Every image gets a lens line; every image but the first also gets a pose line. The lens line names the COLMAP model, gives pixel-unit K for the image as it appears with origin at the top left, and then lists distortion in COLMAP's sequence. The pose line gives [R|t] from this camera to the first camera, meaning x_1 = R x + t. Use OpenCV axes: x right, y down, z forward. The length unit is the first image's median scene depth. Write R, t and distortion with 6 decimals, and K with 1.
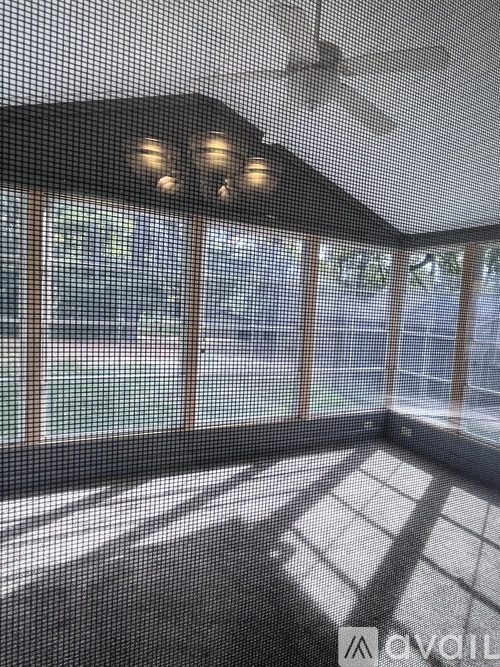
lens RADIAL K [[403.3, 0, 250.3], [0, 403.3, 332.0], [0, 0, 1]] dist [0.000616, -0.000279]
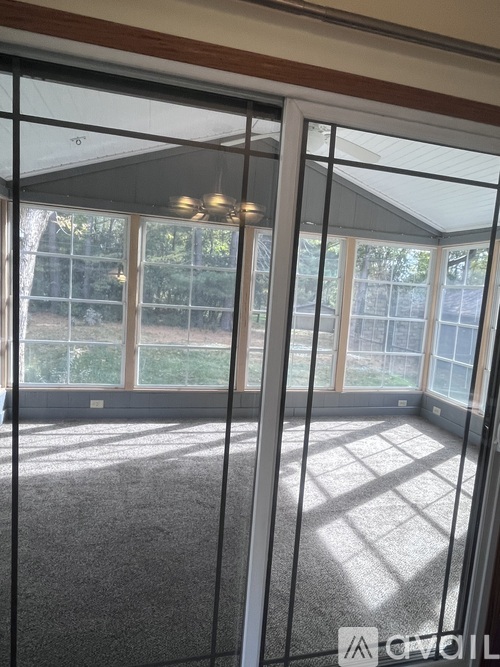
lens RADIAL K [[403.3, 0, 248.4], [0, 403.3, 333.4], [0, 0, 1]] dist [0.000616, -0.000279]
pose [[0.968052, 0.032870, -0.248584, 0.218992], [-0.027774, 0.999327, 0.023981, 0.031011], [0.249205, -0.016311, 0.968313, -0.278983]]
